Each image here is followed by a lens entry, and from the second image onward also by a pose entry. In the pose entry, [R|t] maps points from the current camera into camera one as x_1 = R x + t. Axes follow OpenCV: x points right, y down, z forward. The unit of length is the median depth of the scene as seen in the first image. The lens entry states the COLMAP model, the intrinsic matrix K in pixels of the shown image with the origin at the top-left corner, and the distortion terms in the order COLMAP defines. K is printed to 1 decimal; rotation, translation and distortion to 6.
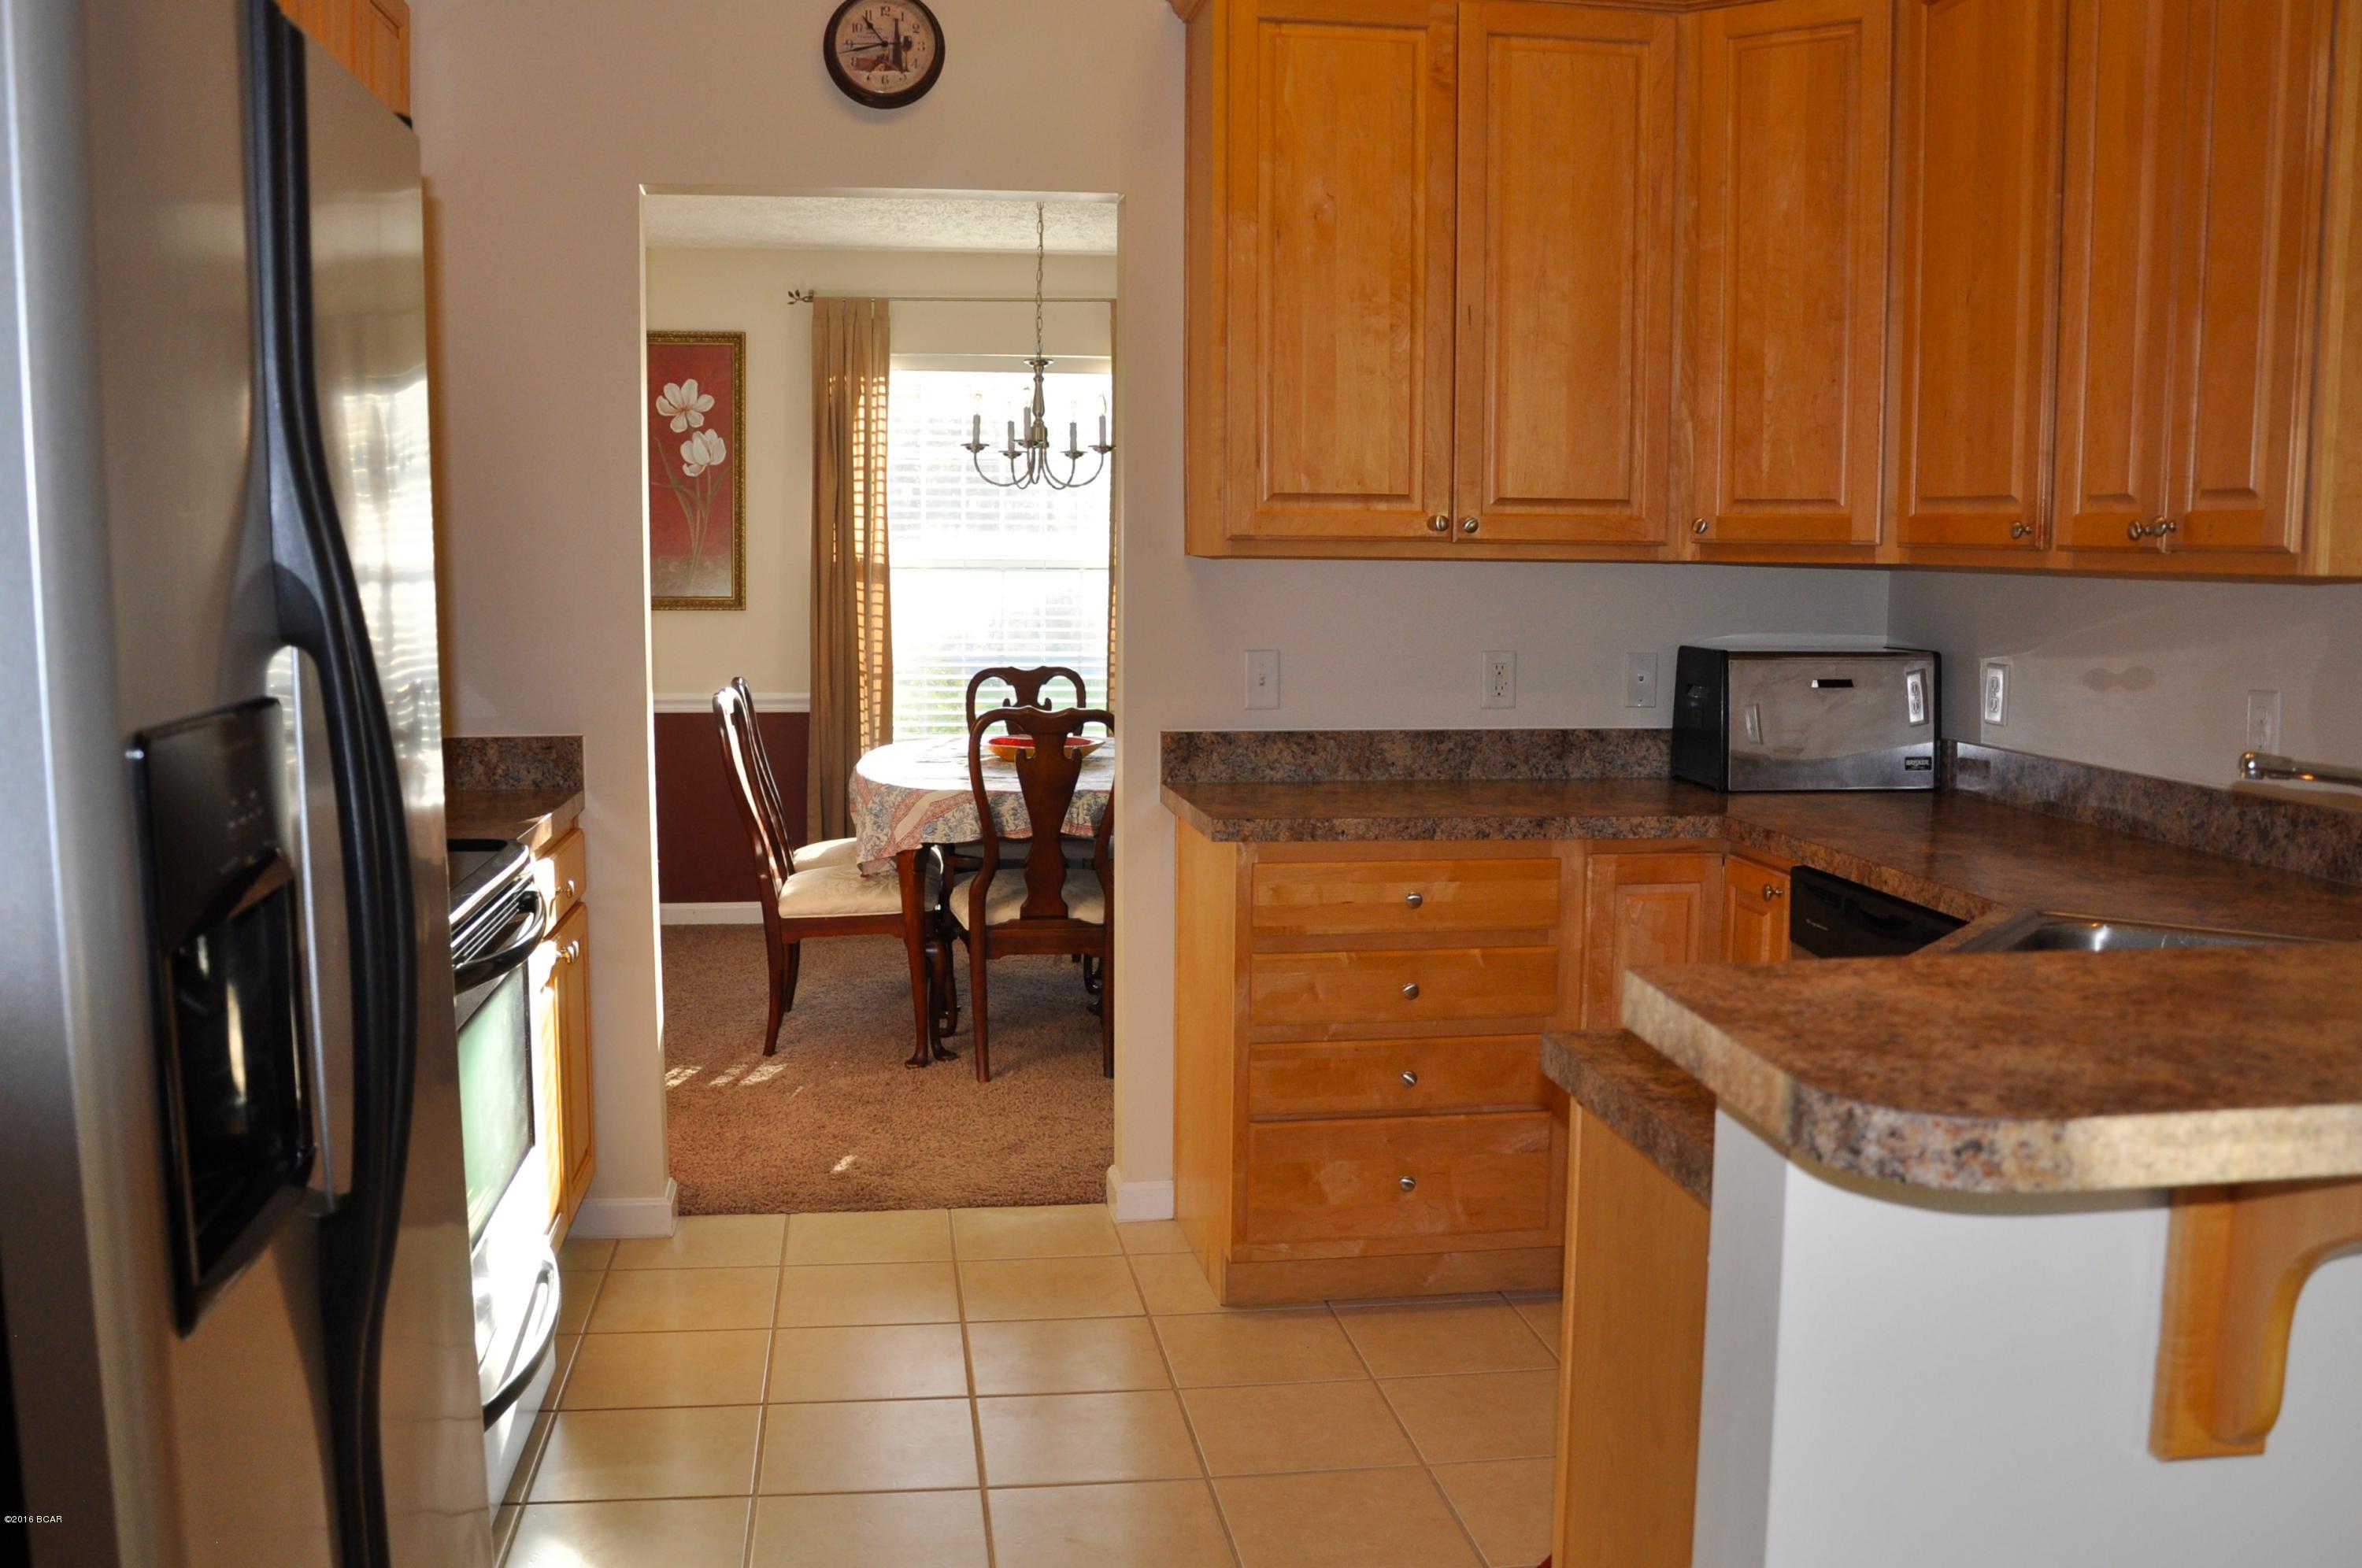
lens RADIAL K [[1816.3, 0, 1150.5], [0, 1816.3, 792.6], [0, 0, 1]] dist [-0.166830, 0.110610]
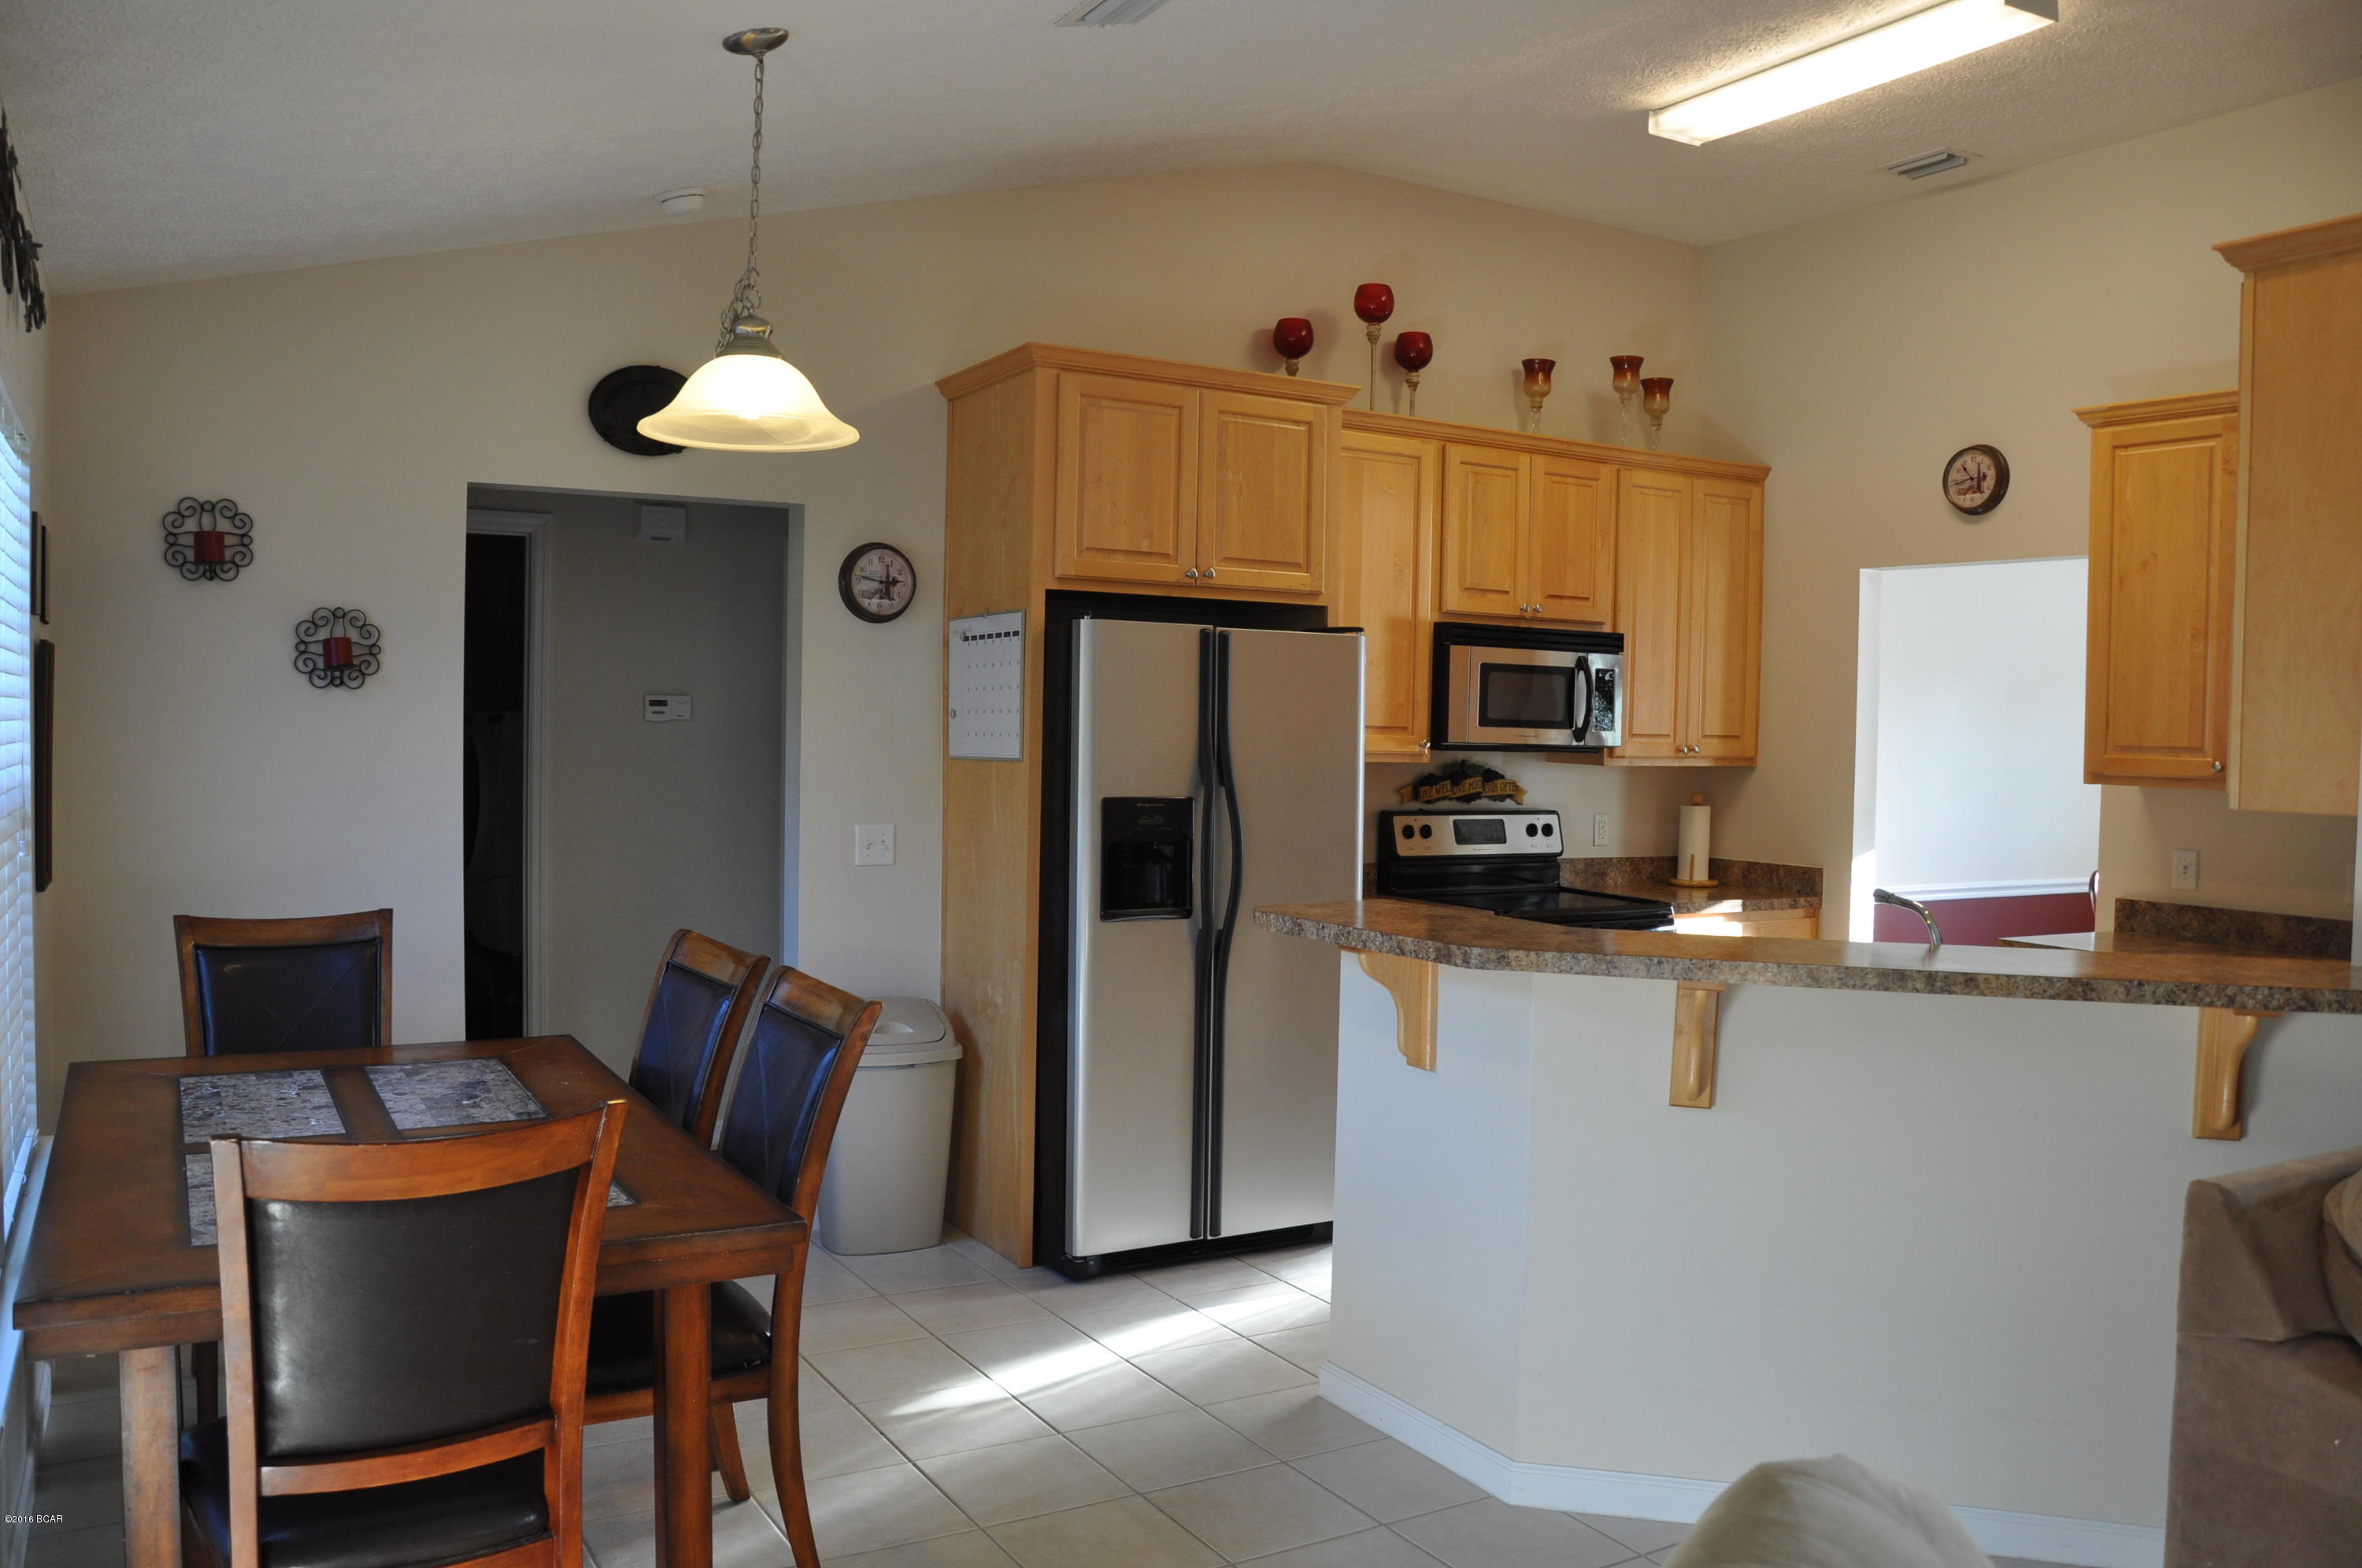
lens RADIAL K [[1816.3, 0, 1150.5], [0, 1816.3, 792.6], [0, 0, 1]] dist [-0.166830, 0.110610]
pose [[0.350014, 0.037551, -0.935991, 1.084613], [-0.128659, 0.991654, -0.008328, -0.004763], [0.927867, 0.123338, 0.351924, -0.279137]]
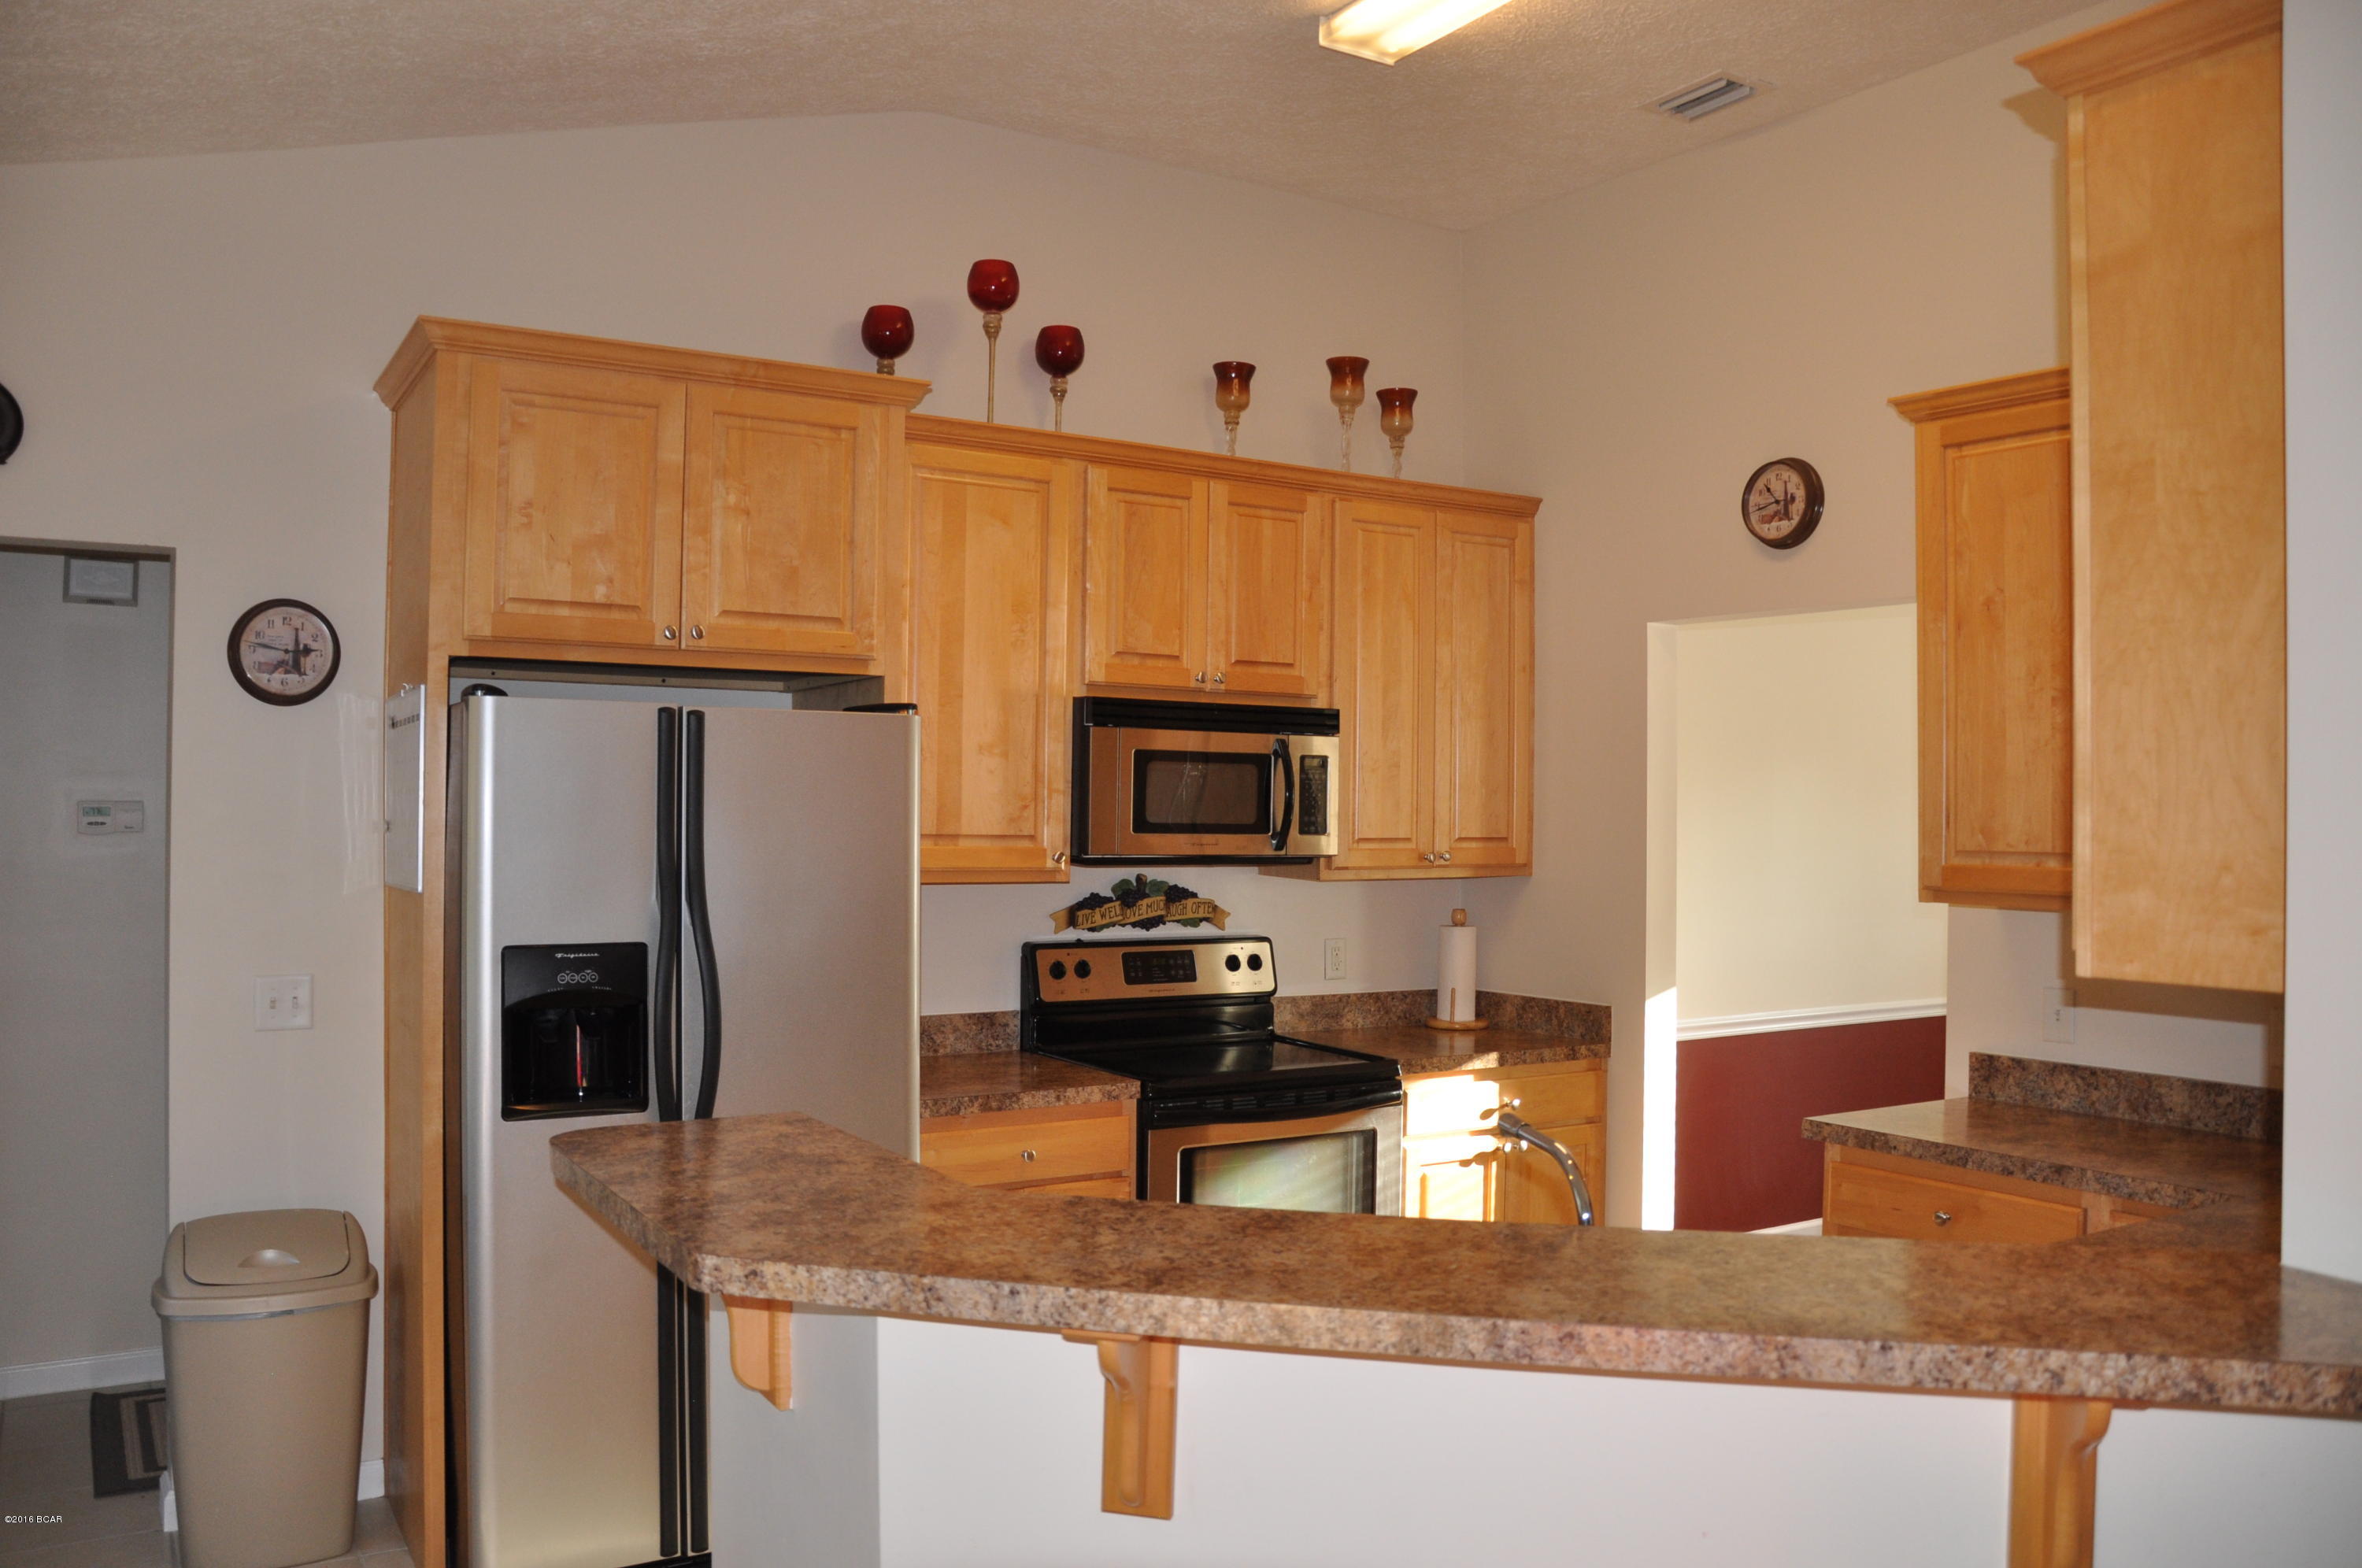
lens RADIAL K [[1822.4, 0, 1174.3], [0, 1822.4, 795.0], [0, 0, 1]] dist [-0.171033, 0.135791]
pose [[0.391815, -0.010376, -0.919985, 0.828799], [-0.116304, 0.991356, -0.060714, -0.067664], [0.912663, 0.130786, 0.387222, 0.091688]]
